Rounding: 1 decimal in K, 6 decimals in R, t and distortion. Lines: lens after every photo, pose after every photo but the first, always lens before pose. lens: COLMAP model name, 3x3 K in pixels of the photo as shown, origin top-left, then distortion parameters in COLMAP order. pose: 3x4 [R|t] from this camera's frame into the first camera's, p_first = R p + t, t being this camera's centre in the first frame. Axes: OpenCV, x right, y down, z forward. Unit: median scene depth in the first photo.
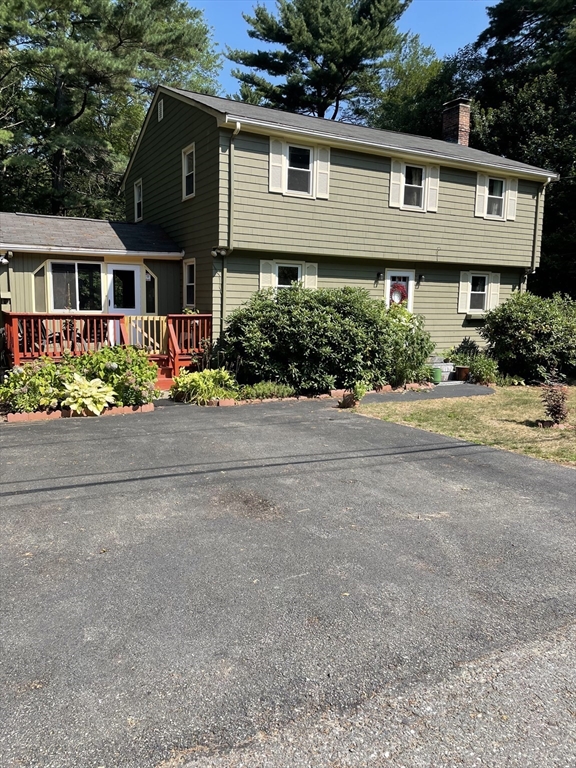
lens RADIAL K [[575.0, 0, 286.7], [0, 575.0, 389.0], [0, 0, 1]] dist [0.066345, -0.026823]
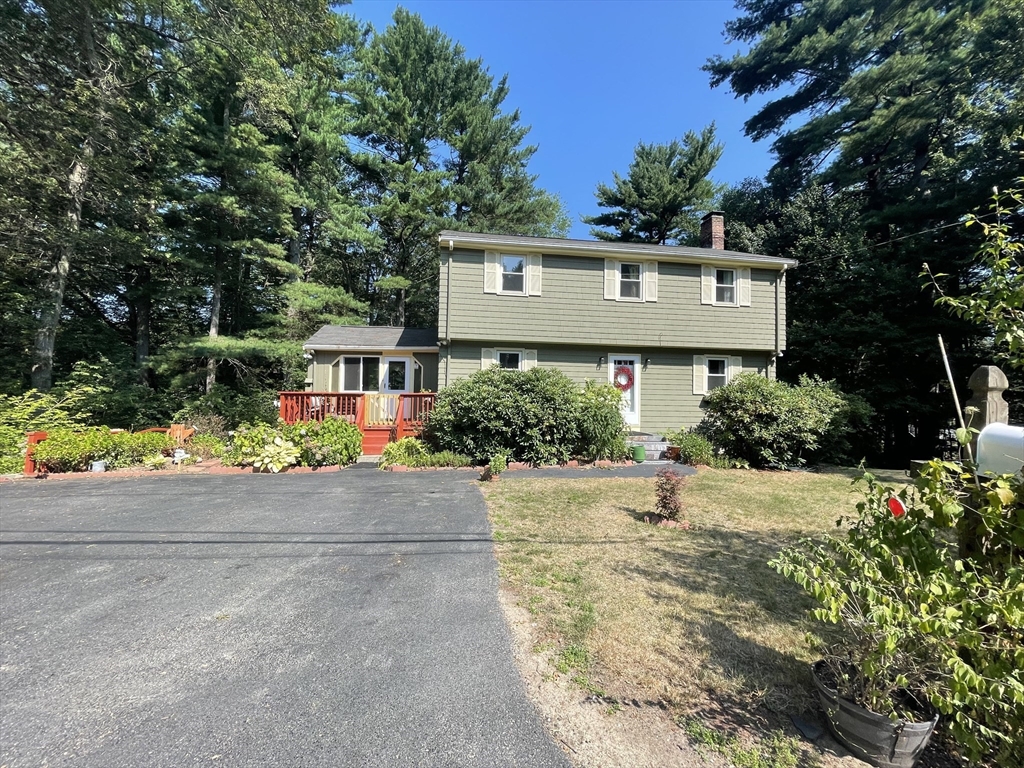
lens RADIAL K [[415.2, 0, 513.3], [0, 415.2, 391.5], [0, 0, 1]] dist [0.000879, -0.000912]
pose [[0.937360, -0.003245, -0.348347, 0.293177], [-0.050095, 0.988308, -0.144007, -0.014397], [0.344741, 0.152437, 0.926238, 0.227297]]
